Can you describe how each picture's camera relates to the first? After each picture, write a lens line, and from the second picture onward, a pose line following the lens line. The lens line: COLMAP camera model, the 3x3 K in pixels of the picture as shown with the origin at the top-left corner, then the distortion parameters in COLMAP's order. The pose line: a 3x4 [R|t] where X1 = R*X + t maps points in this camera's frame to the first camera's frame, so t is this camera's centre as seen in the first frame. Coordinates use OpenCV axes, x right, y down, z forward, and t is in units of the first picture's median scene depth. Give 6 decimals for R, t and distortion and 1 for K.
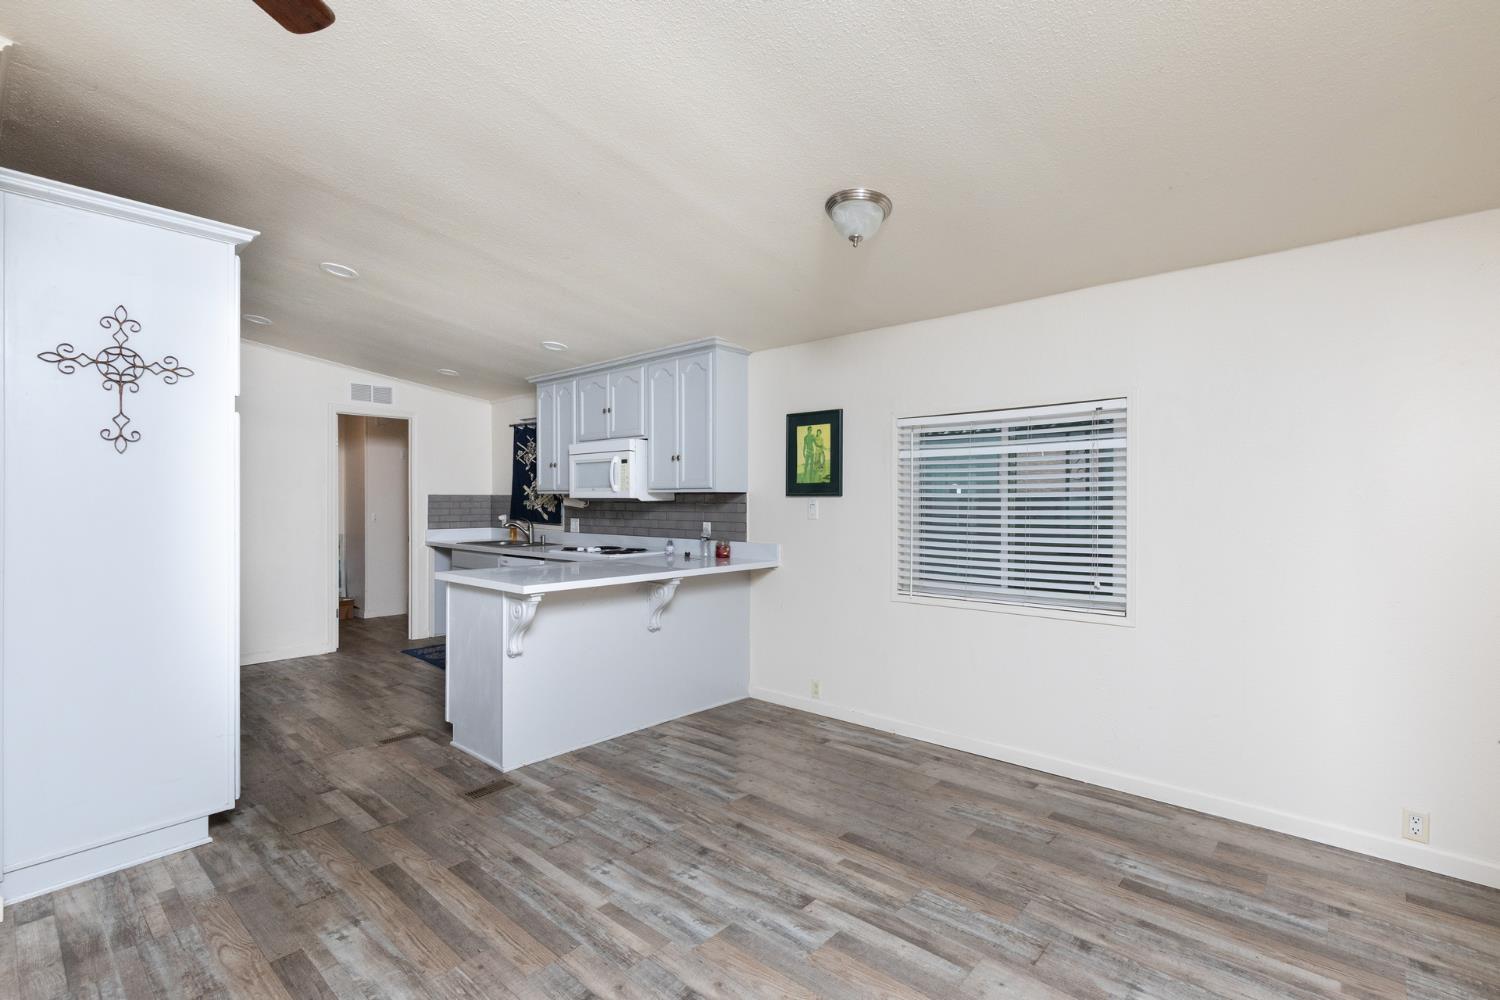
lens RADIAL K [[685.6, 0, 750.0], [0, 685.6, 500.0], [0, 0, 1]] dist [0.008671, -0.000156]
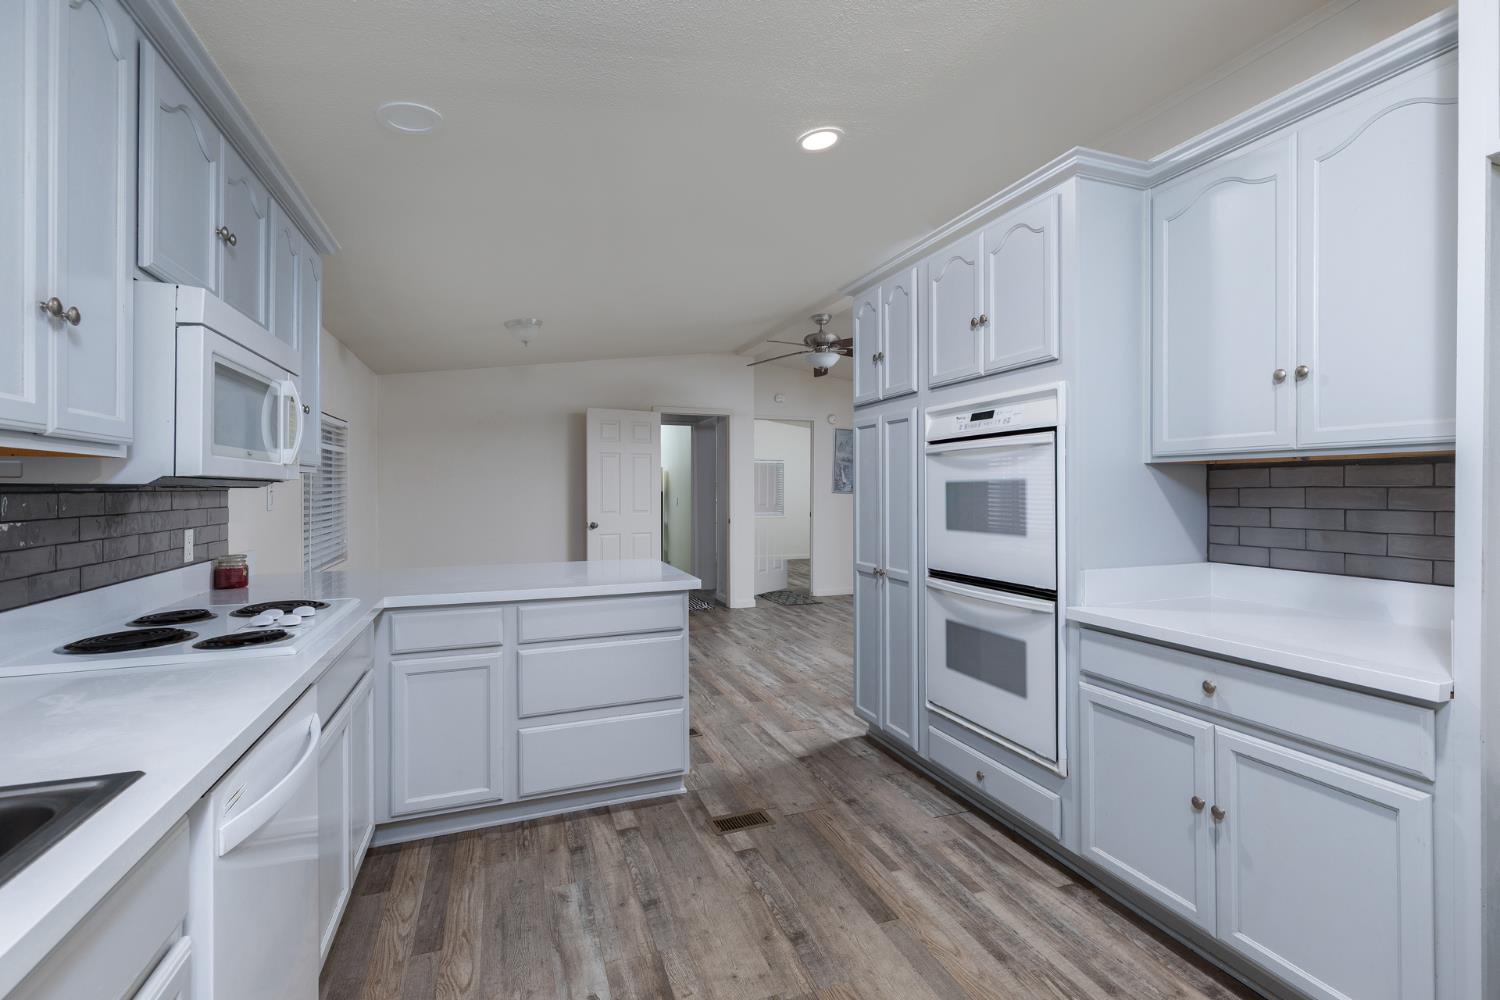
lens RADIAL K [[678.6, 0, 757.7], [0, 678.6, 486.9], [0, 0, 1]] dist [0.002285, 0.000004]
pose [[-0.890192, 0.001481, 0.455583, -0.903696], [0.000903, 0.999998, -0.001487, 0.004040], [-0.455585, -0.000912, -0.890192, 1.731247]]
